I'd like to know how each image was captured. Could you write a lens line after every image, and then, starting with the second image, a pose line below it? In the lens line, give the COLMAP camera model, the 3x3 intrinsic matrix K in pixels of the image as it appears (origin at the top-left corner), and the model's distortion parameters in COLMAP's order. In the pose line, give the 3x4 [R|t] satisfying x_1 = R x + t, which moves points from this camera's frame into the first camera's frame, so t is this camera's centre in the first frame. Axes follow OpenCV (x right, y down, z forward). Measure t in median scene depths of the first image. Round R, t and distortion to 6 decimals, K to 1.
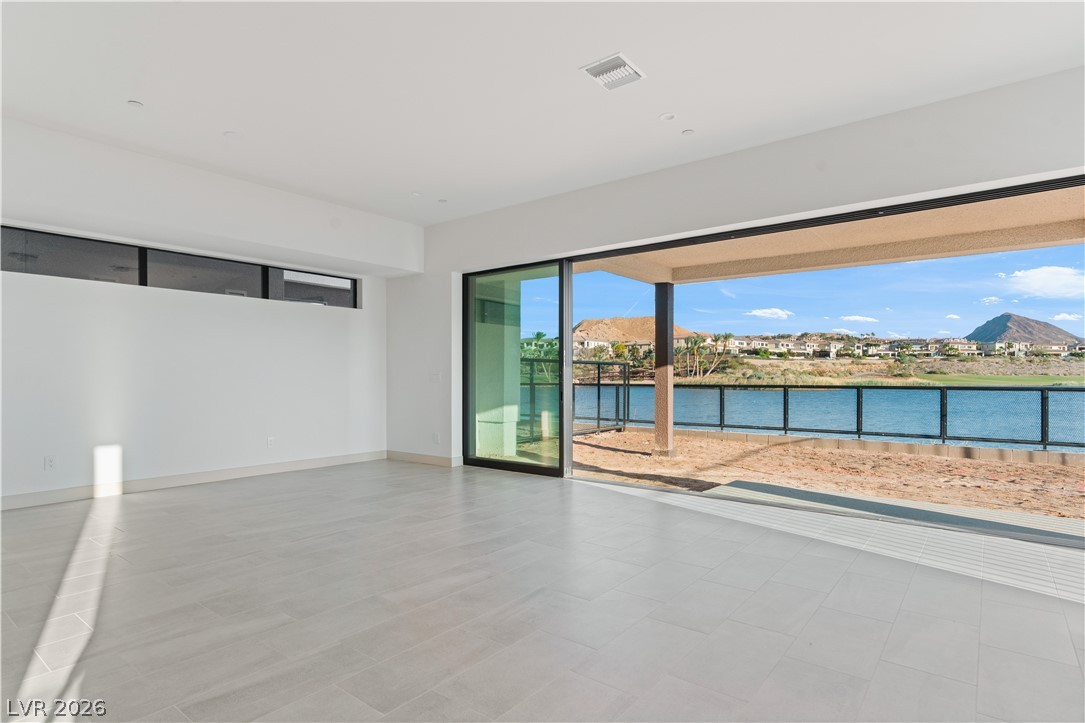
lens RADIAL K [[580.3, 0, 536.6], [0, 580.3, 361.7], [0, 0, 1]] dist [-0.009627, 0.002306]
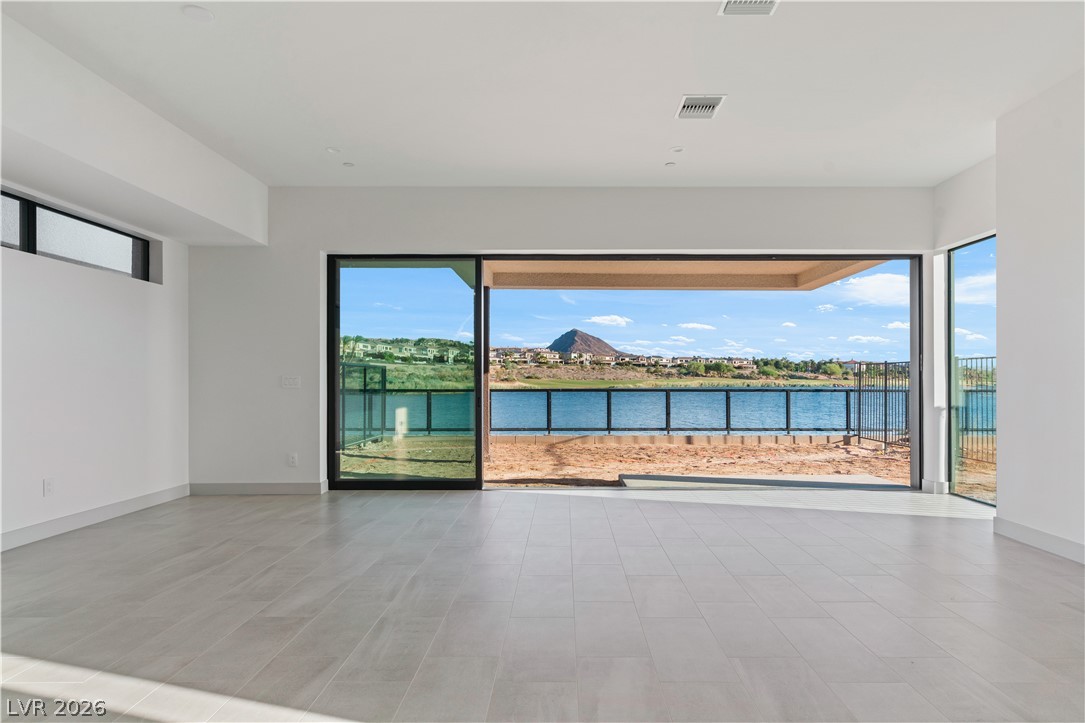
lens RADIAL K [[609.3, 0, 558.2], [0, 609.3, 381.9], [0, 0, 1]] dist [-0.007423, -0.001666]
pose [[0.782577, -0.001175, 0.622553, -0.322564], [-0.015841, 0.999637, 0.021799, 0.001513], [-0.622353, -0.026921, 0.782274, 0.106938]]
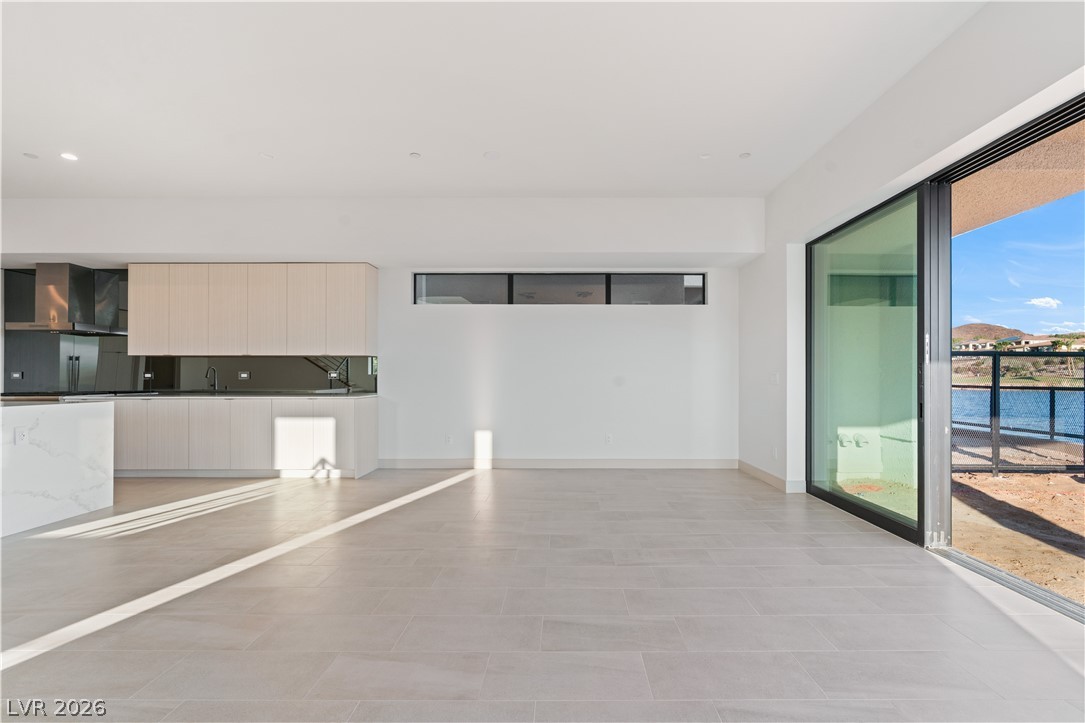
lens RADIAL K [[503.5, 0, 551.0], [0, 503.5, 363.5], [0, 0, 1]] dist [-0.004236, -0.000284]
pose [[0.617215, -0.014585, -0.786660, 0.151678], [0.020374, 0.999789, -0.002551, 0.001473], [0.786531, -0.014453, 0.617382, 0.259511]]
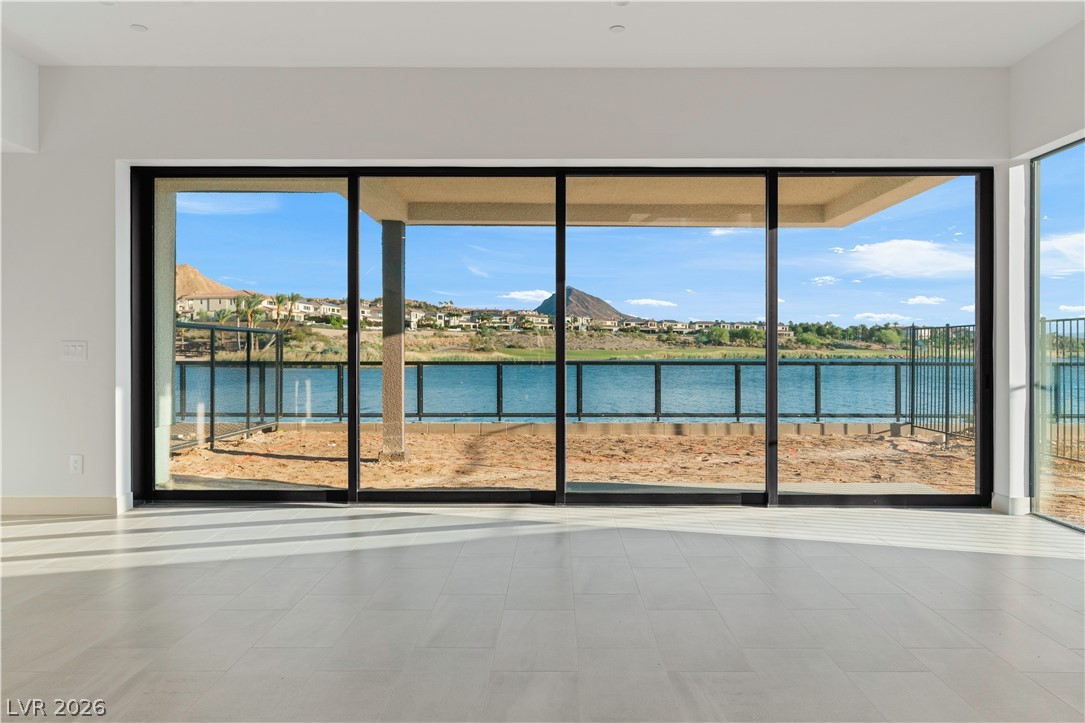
lens RADIAL K [[751.5, 0, 550.6], [0, 751.5, 356.9], [0, 0, 1]] dist [0.001710, -0.002969]
pose [[0.782744, -0.004806, 0.622325, -0.210120], [-0.016257, 0.999471, 0.028166, 0.003001], [-0.622132, -0.032164, 0.782252, 0.142866]]
